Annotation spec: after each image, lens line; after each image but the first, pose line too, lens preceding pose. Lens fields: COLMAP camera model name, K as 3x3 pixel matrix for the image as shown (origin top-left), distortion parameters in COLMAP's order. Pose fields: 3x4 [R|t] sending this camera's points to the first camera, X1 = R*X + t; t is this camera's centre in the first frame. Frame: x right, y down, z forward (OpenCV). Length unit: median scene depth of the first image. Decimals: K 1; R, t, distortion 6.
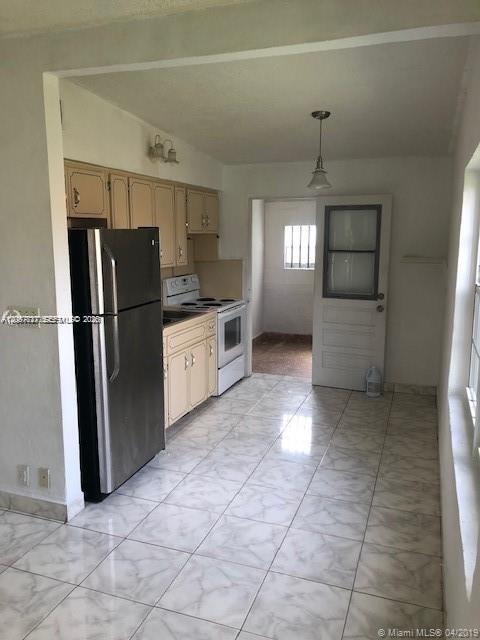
lens RADIAL K [[523.1, 0, 240.0], [0, 523.1, 316.8], [0, 0, 1]] dist [0.011278, 0.009822]
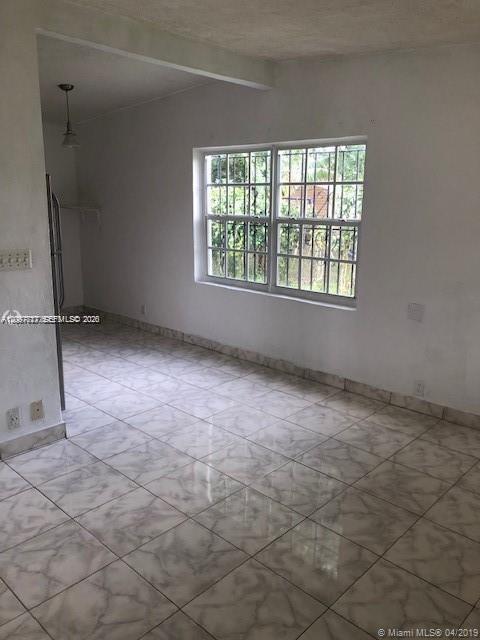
lens RADIAL K [[523.1, 0, 239.0], [0, 523.1, 321.4], [0, 0, 1]] dist [0.011278, 0.009822]
pose [[0.406961, -0.218009, 0.887048, -1.117769], [0.143105, 0.974327, 0.173806, 0.000159], [-0.902166, 0.056209, 0.427711, 0.154273]]
